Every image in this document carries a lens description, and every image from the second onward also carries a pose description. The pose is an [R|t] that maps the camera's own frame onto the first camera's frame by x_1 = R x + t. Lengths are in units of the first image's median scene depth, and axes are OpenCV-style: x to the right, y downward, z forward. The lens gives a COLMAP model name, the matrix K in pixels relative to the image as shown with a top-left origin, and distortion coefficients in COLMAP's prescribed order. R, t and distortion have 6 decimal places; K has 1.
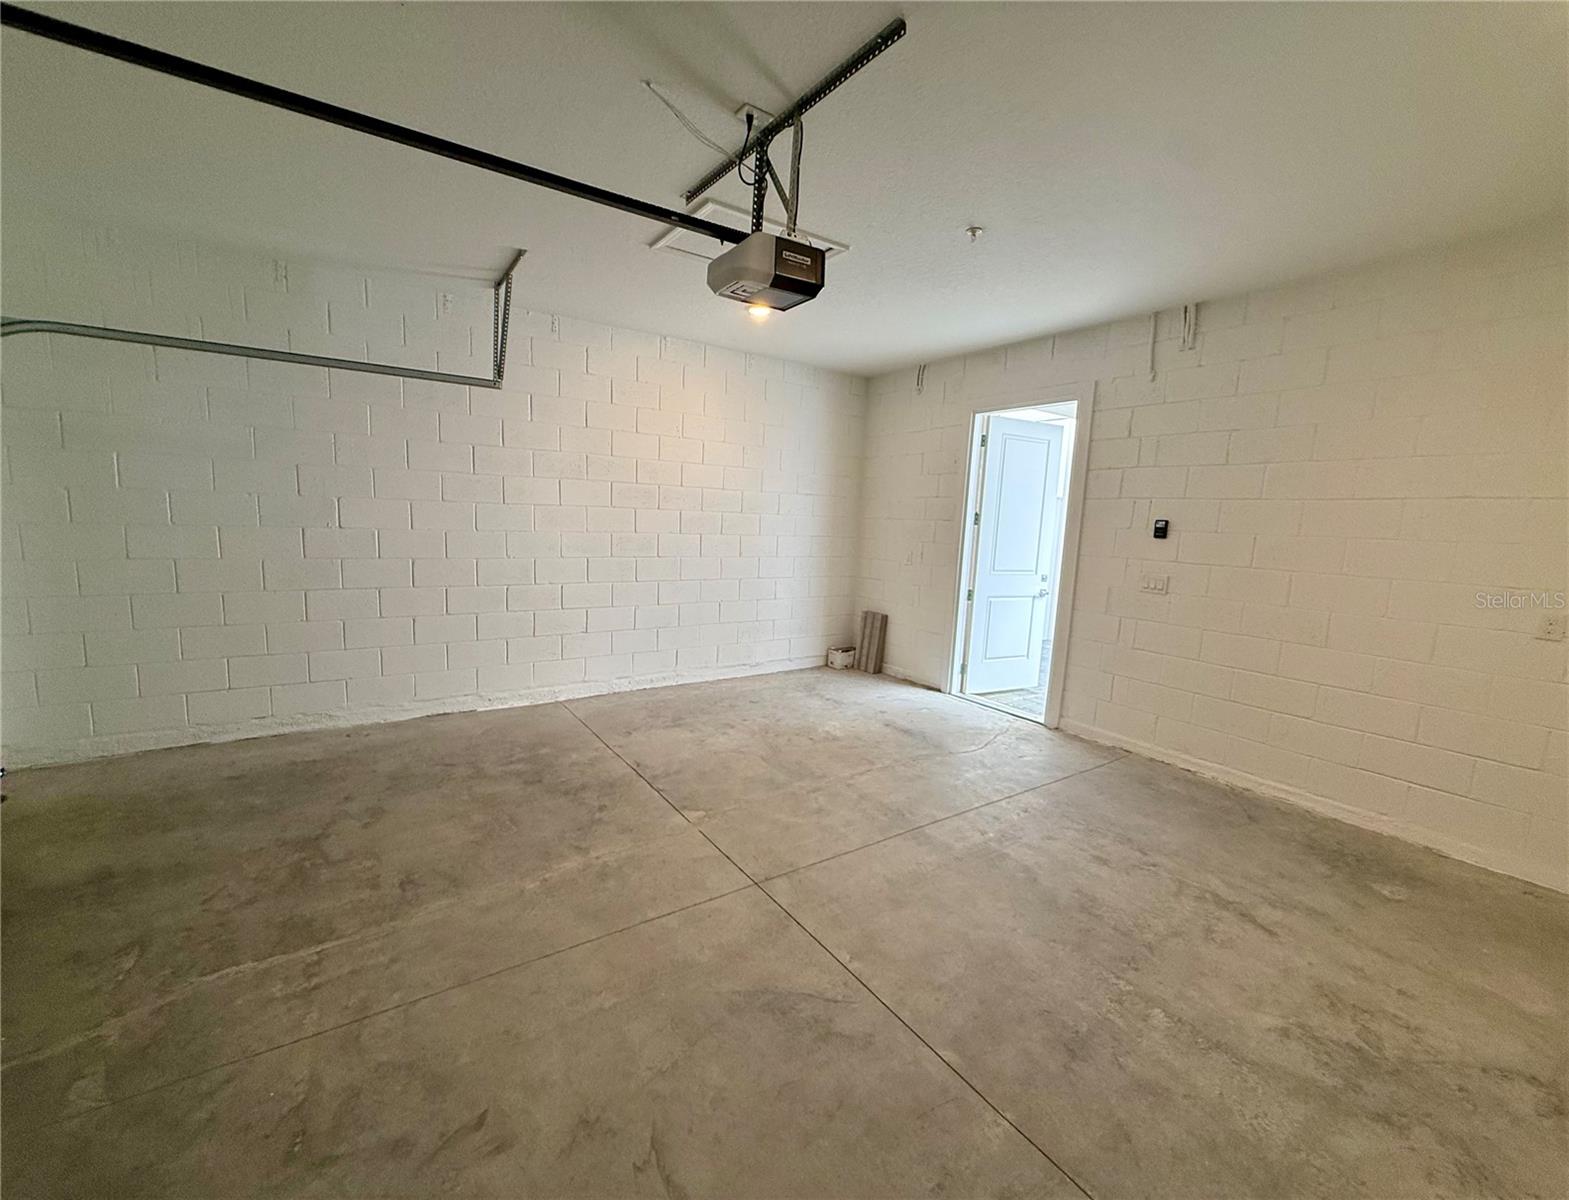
lens RADIAL K [[658.0, 0, 788.1], [0, 658.0, 610.7], [0, 0, 1]] dist [-0.001048, 0.000088]
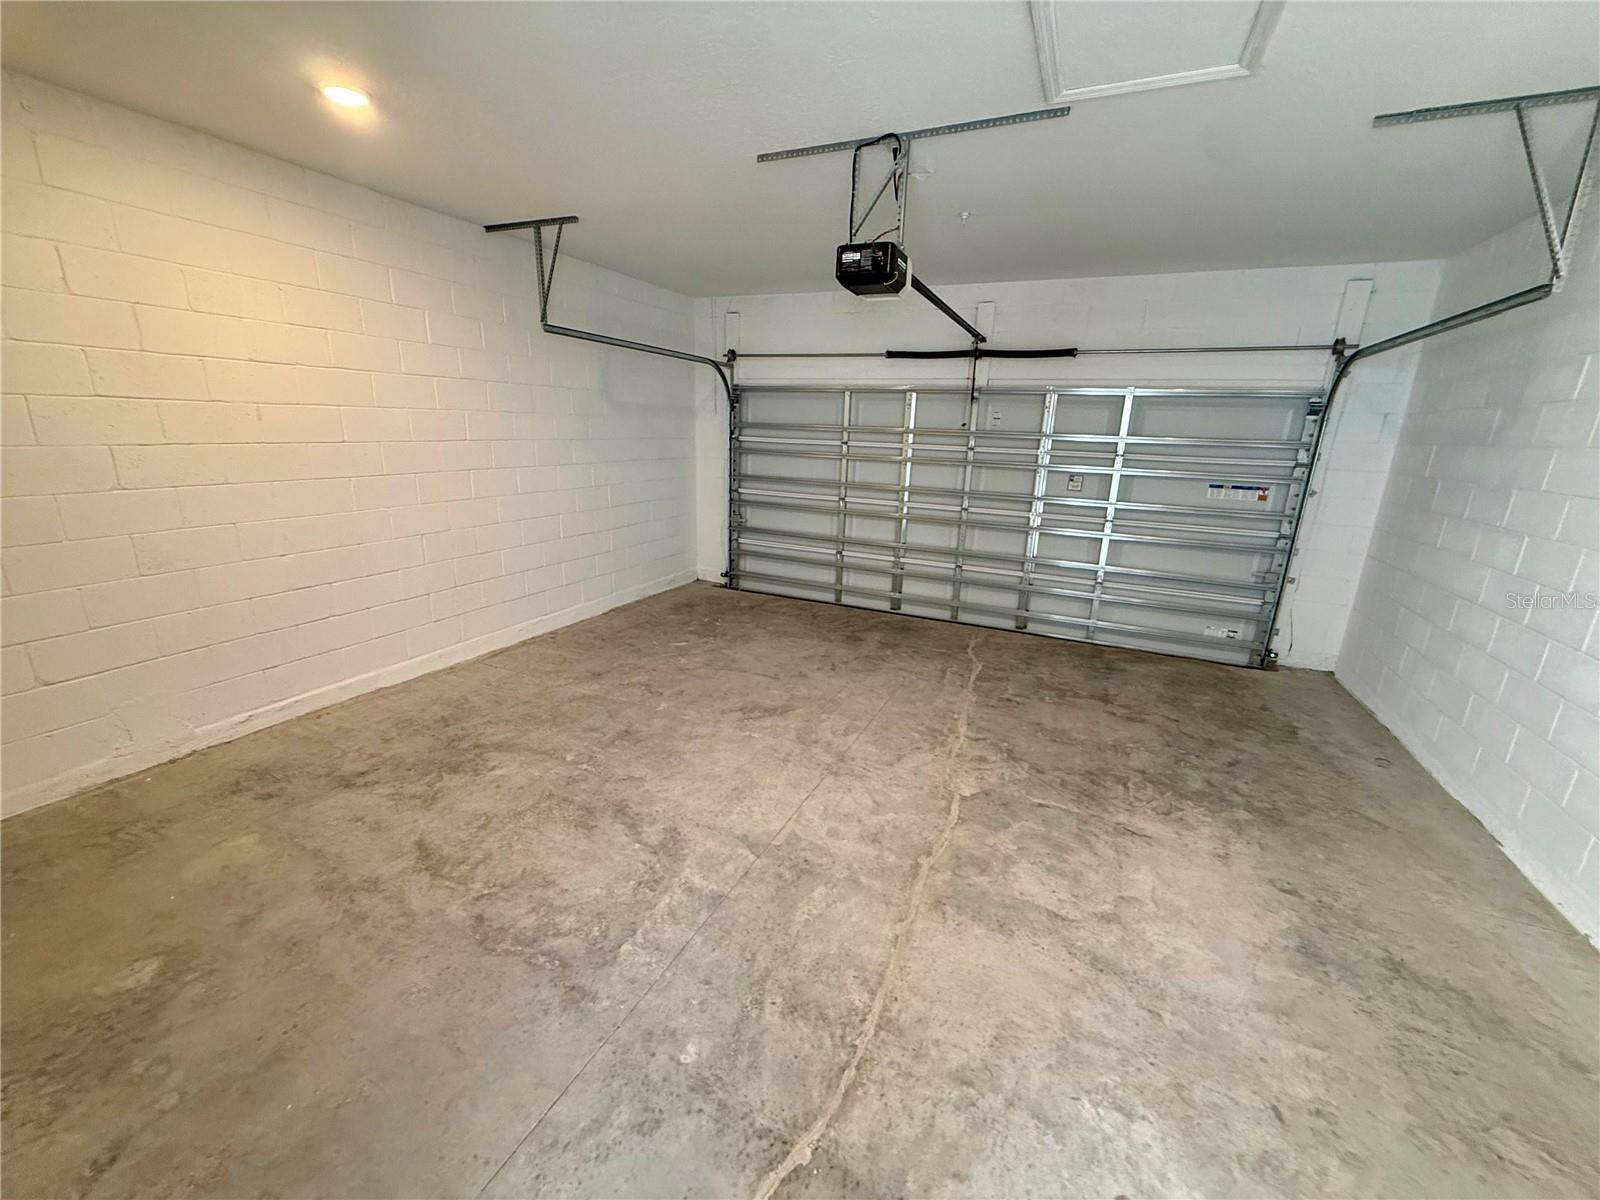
lens RADIAL K [[638.7, 0, 803.7], [0, 638.7, 593.6], [0, 0, 1]] dist [-0.002601, -0.000283]
pose [[-0.861754, 0.062359, -0.503478, 0.672034], [-0.137343, 0.926682, 0.349852, -0.333586], [0.488381, 0.370636, -0.790008, 1.928535]]
